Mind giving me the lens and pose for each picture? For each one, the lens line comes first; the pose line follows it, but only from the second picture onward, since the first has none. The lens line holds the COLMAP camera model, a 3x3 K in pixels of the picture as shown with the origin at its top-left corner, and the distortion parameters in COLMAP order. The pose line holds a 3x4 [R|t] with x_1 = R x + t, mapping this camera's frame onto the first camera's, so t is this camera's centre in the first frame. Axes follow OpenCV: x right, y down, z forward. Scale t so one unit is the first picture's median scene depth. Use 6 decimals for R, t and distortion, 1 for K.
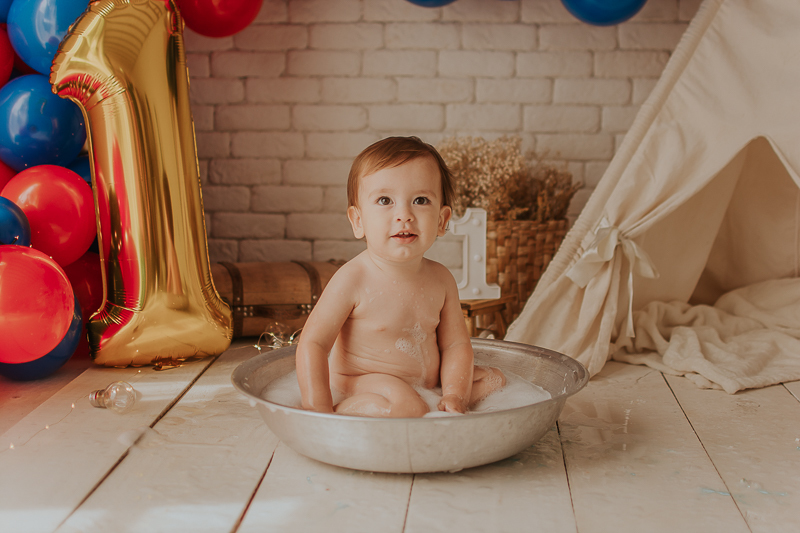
lens RADIAL K [[1191.9, 0, 400.0], [0, 1191.9, 266.5], [0, 0, 1]] dist [-0.146428, -0.135026]
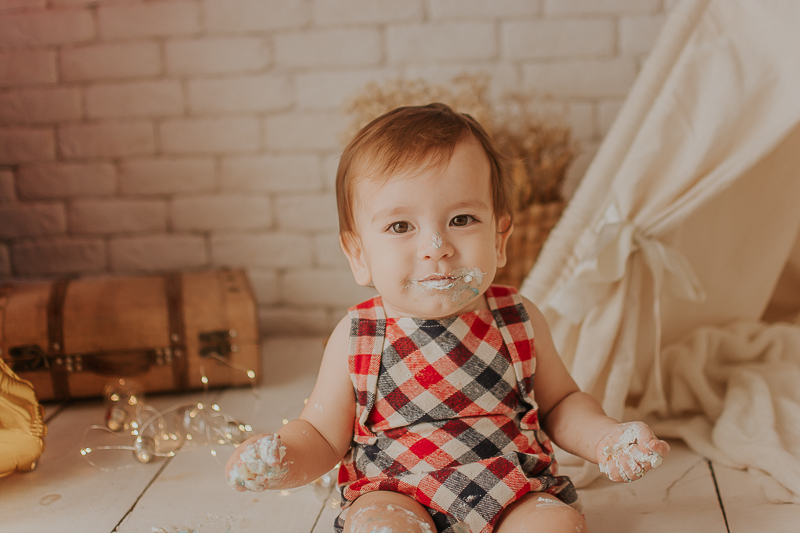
lens RADIAL K [[1191.9, 0, 400.0], [0, 1191.9, 266.5], [0, 0, 1]] dist [-0.146428, -0.135026]
pose [[0.996536, -0.038928, -0.073487, 0.094612], [0.044091, 0.996573, 0.069992, -0.049674], [0.070511, -0.072990, 0.994837, 0.339903]]
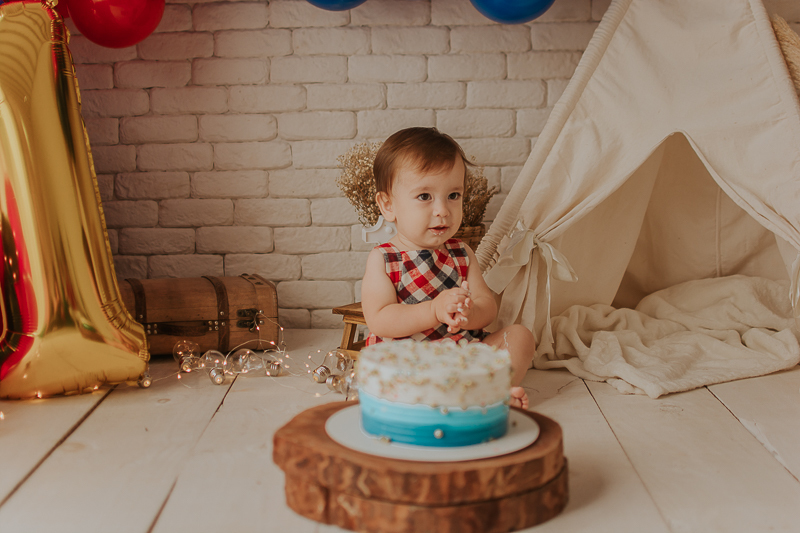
lens RADIAL K [[1137.9, 0, 440.7], [0, 1137.9, 270.3], [0, 0, 1]] dist [-0.192303, -0.031084]
pose [[0.995923, -0.027370, 0.085960, 0.024533], [0.028511, 0.999521, -0.012071, 0.007525], [-0.085588, 0.014472, 0.996225, 0.075138]]
